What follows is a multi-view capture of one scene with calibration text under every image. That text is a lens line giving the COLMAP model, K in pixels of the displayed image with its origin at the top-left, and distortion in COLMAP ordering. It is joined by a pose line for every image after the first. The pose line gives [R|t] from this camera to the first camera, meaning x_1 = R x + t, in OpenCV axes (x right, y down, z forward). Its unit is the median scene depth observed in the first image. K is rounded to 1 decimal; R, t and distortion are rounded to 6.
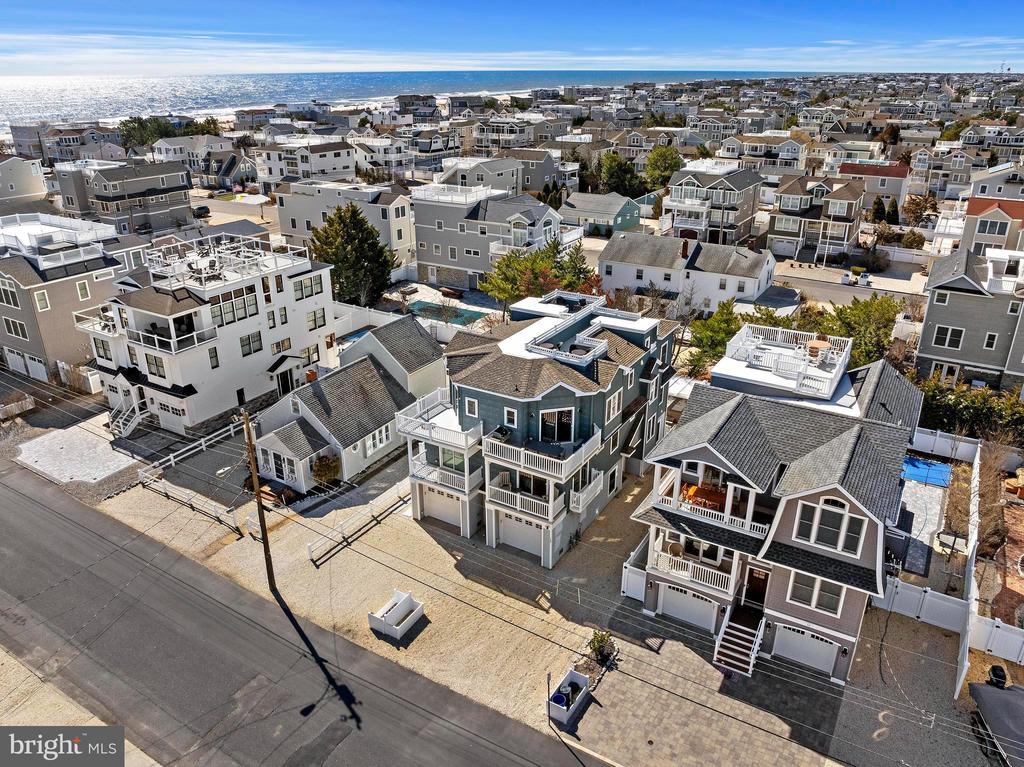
lens RADIAL K [[734.2, 0, 512.0], [0, 734.2, 383.5], [0, 0, 1]] dist [-0.040852, 0.006745]
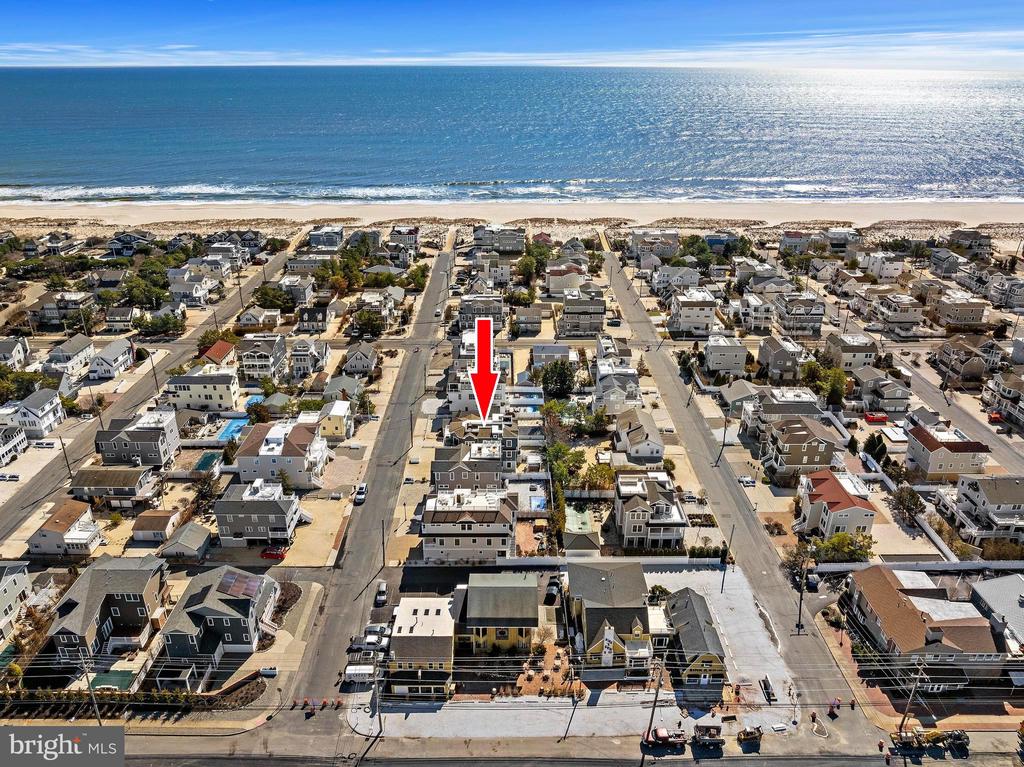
lens RADIAL K [[718.4, 0, 511.0], [0, 718.4, 394.5], [0, 0, 1]] dist [-0.030641, -0.002714]
pose [[0.526442, 0.363162, -0.768747, 2.522769], [-0.341644, 0.918331, 0.199866, -0.859923], [0.778548, 0.157420, 0.607521, -1.019768]]
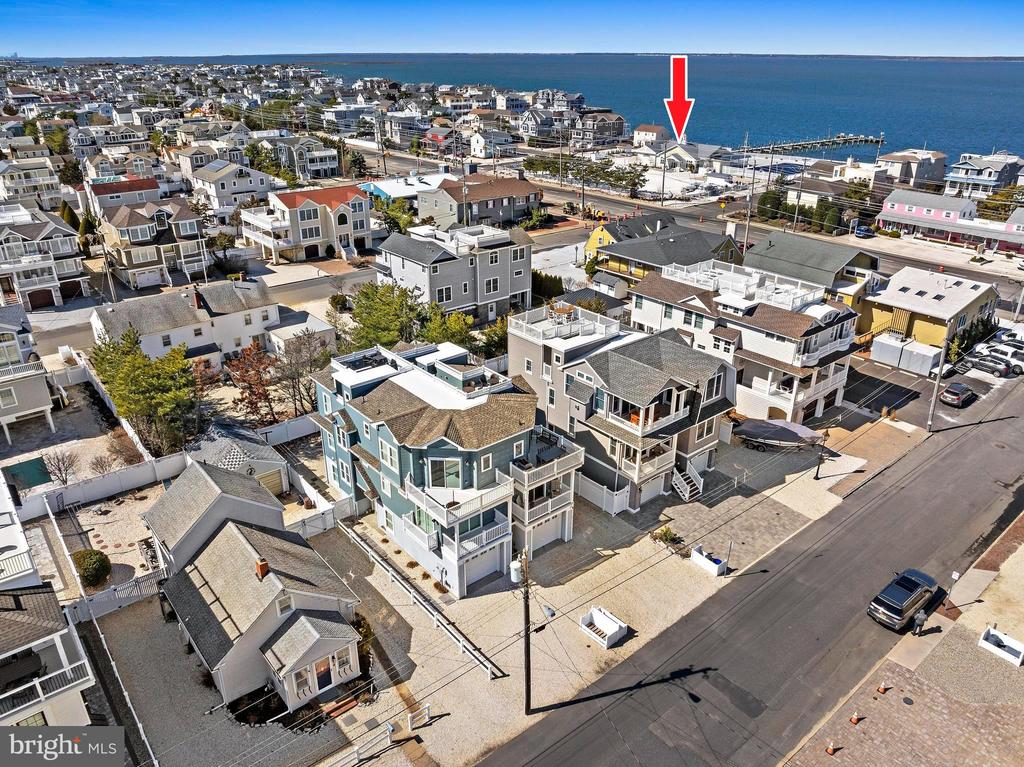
lens RADIAL K [[727.9, 0, 512.0], [0, 727.9, 383.5], [0, 0, 1]] dist [-0.030480, -0.005404]
pose [[0.325111, -0.389221, 0.861864, -0.703041], [0.371276, 0.890731, 0.262206, -0.258315], [-0.869745, 0.234743, 0.434095, 0.357215]]
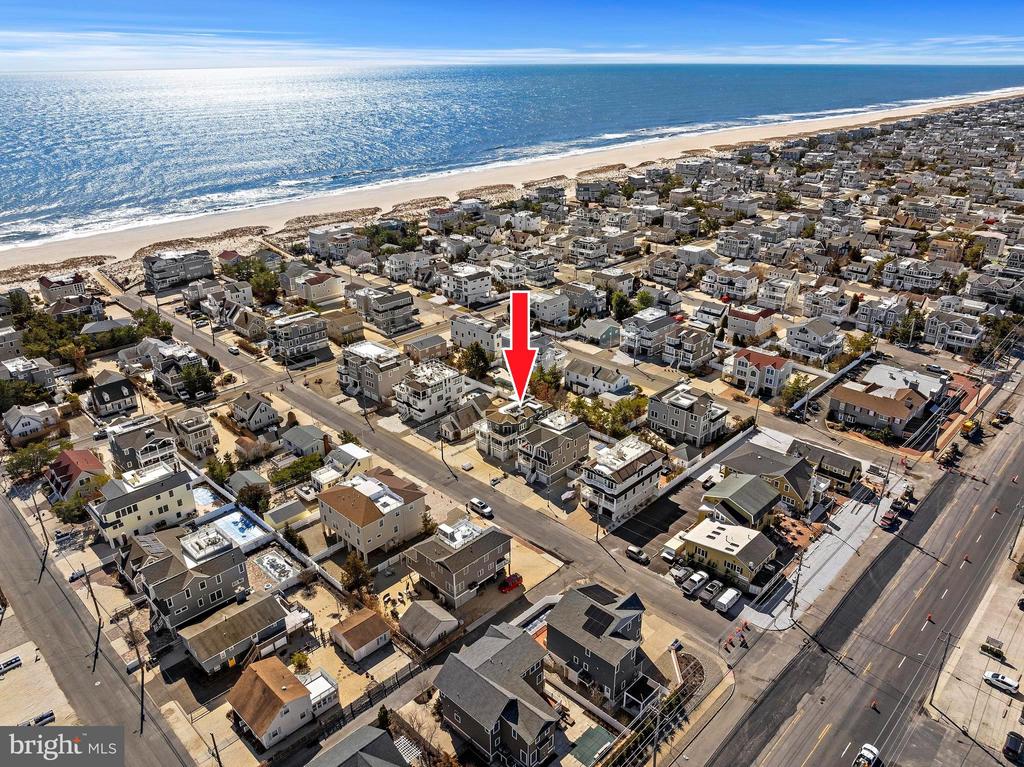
lens RADIAL K [[727.9, 0, 512.0], [0, 727.9, 383.5], [0, 0, 1]] dist [-0.030480, -0.005404]
pose [[0.974980, 0.086442, -0.204796, 0.710732], [-0.084168, 0.996255, 0.019805, -0.228991], [0.205741, -0.002073, 0.978604, -2.421988]]
